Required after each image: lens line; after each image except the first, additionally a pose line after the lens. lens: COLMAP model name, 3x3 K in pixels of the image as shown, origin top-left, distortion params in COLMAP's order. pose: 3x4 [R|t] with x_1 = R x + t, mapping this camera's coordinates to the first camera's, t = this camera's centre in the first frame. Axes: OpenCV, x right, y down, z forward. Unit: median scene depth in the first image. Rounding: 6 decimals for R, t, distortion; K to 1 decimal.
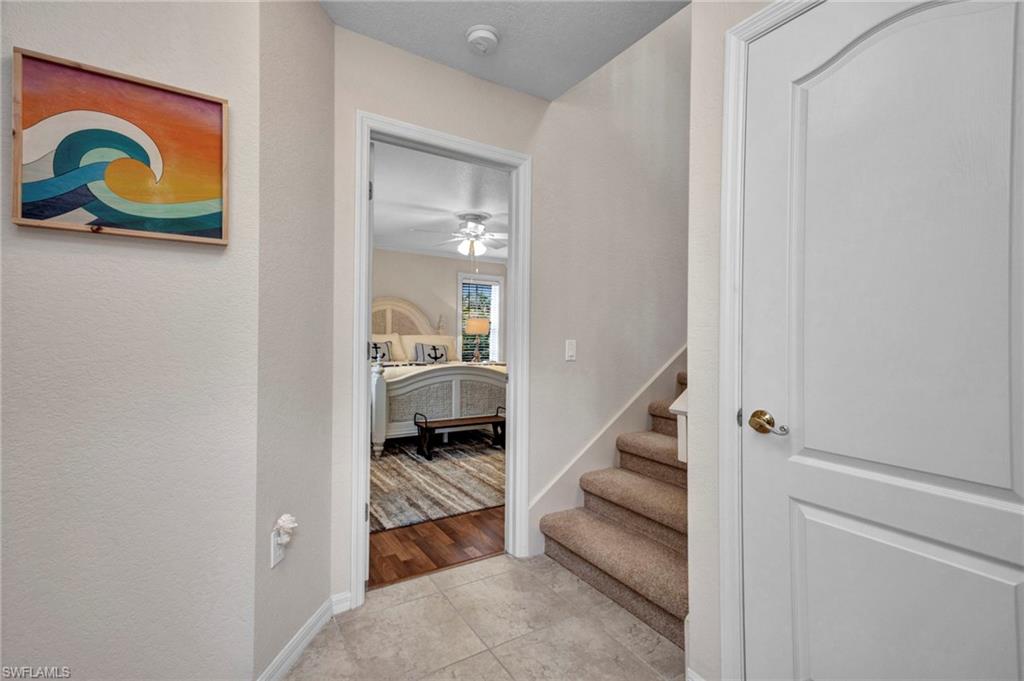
lens RADIAL K [[470.3, 0, 512.0], [0, 470.3, 340.5], [0, 0, 1]] dist [0.000605, 0.000009]
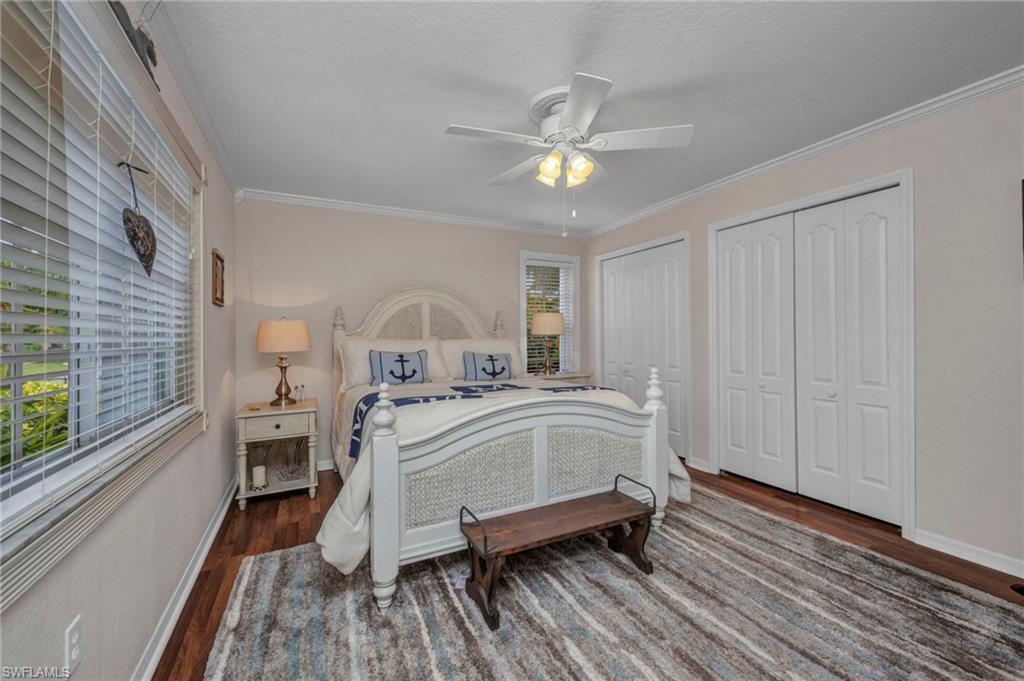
lens RADIAL K [[416.5, 0, 508.4], [0, 416.5, 336.7], [0, 0, 1]] dist [0.012032, 0.000022]
pose [[0.994124, -0.024660, -0.105399, -0.081388], [0.023378, 0.999637, -0.013377, -0.006103], [0.105690, 0.010834, 0.994340, 0.431343]]
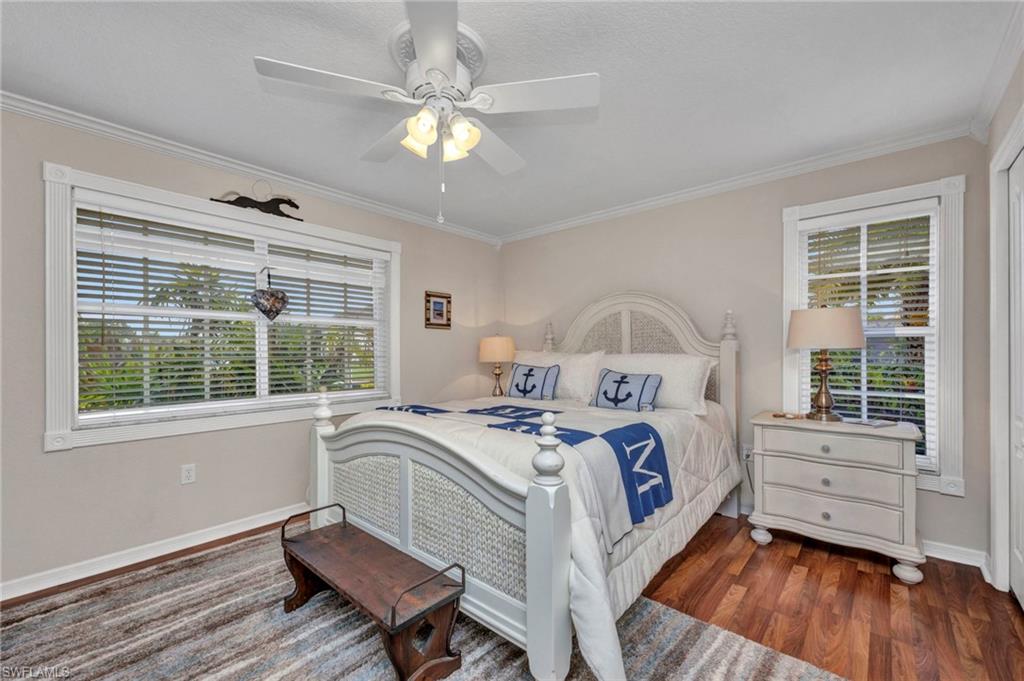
lens RADIAL K [[415.6, 0, 516.7], [0, 415.6, 347.4], [0, 0, 1]] dist [0.014445, -0.000074]
pose [[0.287802, -0.020965, -0.957460, 0.232770], [0.000792, 0.999765, -0.021653, -0.009403], [0.957689, 0.005473, 0.287752, 0.781053]]
